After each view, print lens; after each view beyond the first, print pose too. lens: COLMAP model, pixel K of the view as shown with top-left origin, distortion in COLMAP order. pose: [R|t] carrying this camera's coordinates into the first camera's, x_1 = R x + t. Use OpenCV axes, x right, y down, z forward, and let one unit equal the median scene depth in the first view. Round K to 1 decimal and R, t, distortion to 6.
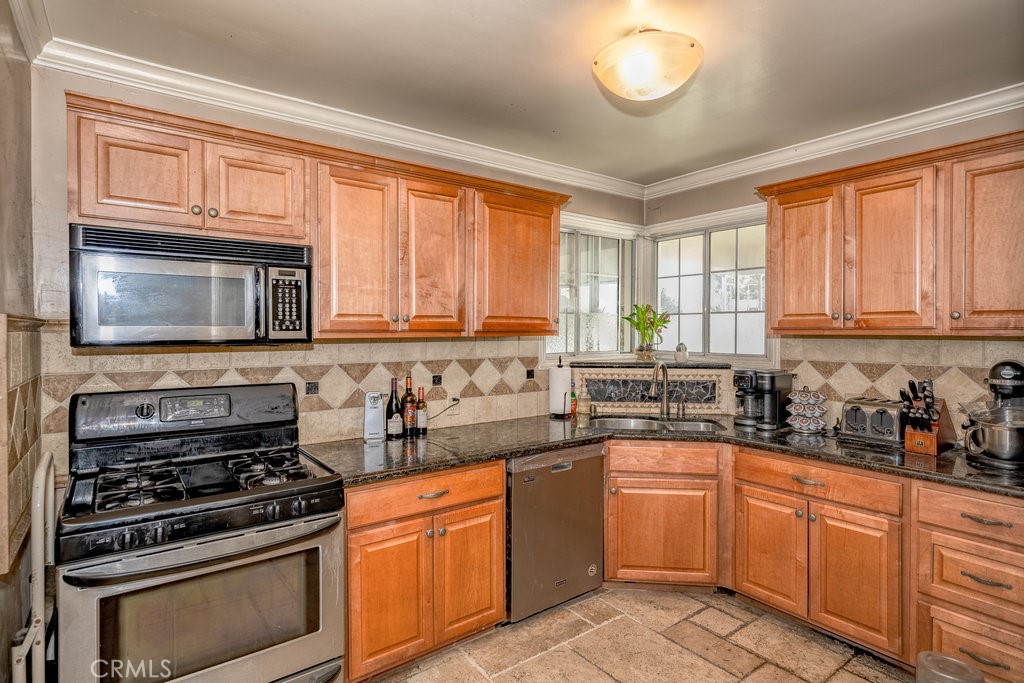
lens RADIAL K [[527.5, 0, 512.0], [0, 527.5, 341.5], [0, 0, 1]] dist [0.003329, 0.000619]
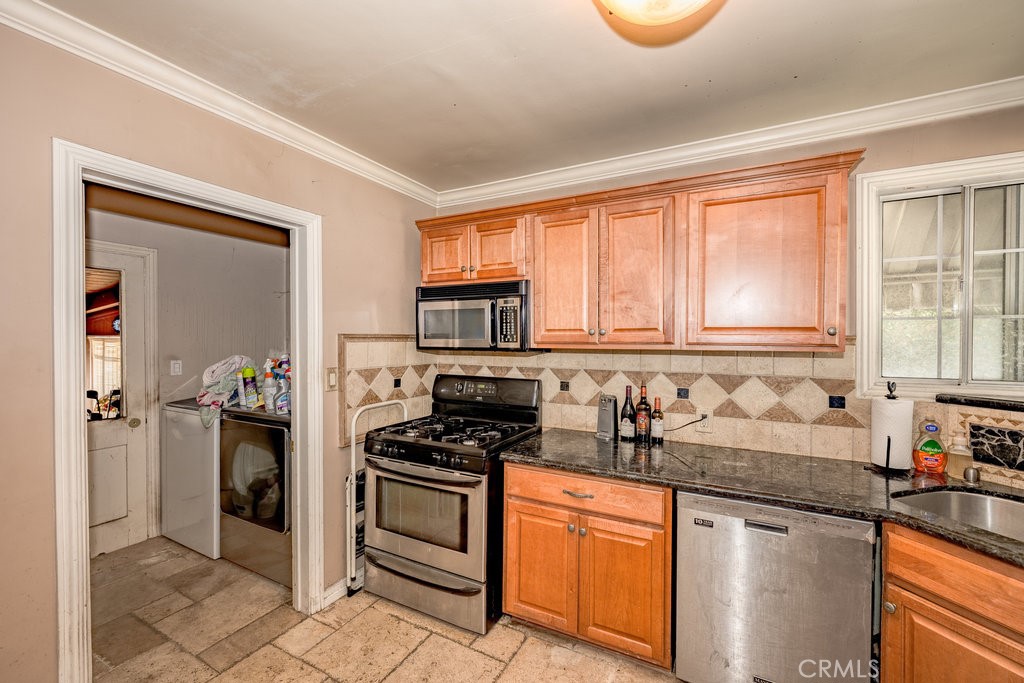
lens RADIAL K [[420.0, 0, 512.0], [0, 420.0, 341.5], [0, 0, 1]] dist [-0.000791, -0.000045]
pose [[0.427962, 0.009670, -0.903745, 0.521629], [-0.021845, 0.999761, 0.000353, -0.019989], [0.903533, 0.019591, 0.428071, 0.456447]]
